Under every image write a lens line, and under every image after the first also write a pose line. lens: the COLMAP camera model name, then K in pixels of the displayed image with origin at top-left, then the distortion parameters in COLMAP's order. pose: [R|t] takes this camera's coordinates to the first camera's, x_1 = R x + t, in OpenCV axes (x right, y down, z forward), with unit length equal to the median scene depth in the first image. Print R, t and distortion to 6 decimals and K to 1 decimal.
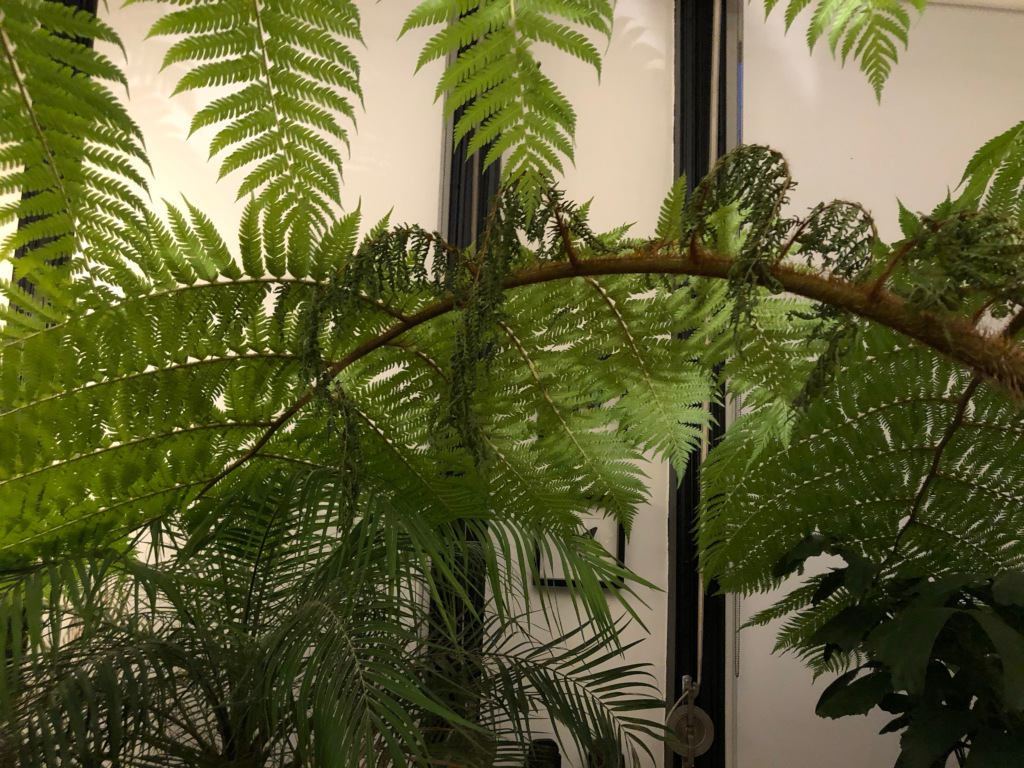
lens RADIAL K [[829.5, 0, 486.7], [0, 829.5, 396.9], [0, 0, 1]] dist [0.051626, -0.003305]
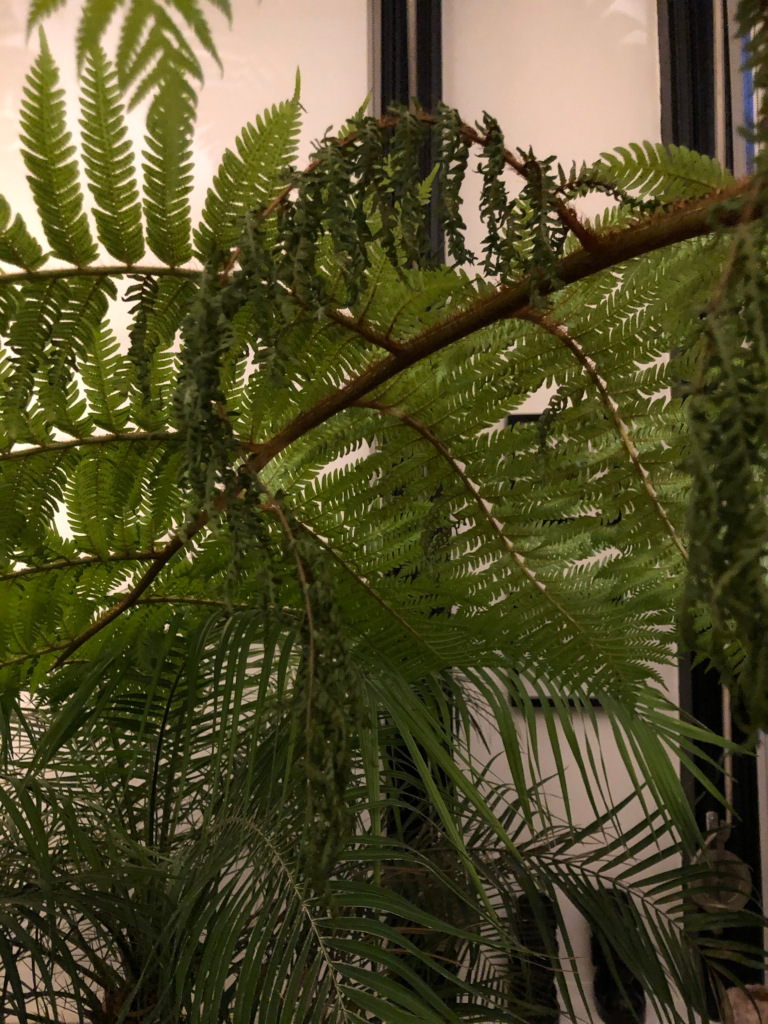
lens RADIAL K [[815.8, 0, 384.0], [0, 815.8, 512.0], [0, 0, 1]] dist [0.019042, -0.013182]
pose [[0.998510, -0.050271, -0.021218, -0.090901], [0.051250, 0.997511, 0.048432, -0.018354], [0.018730, -0.049447, 0.998601, 0.461204]]
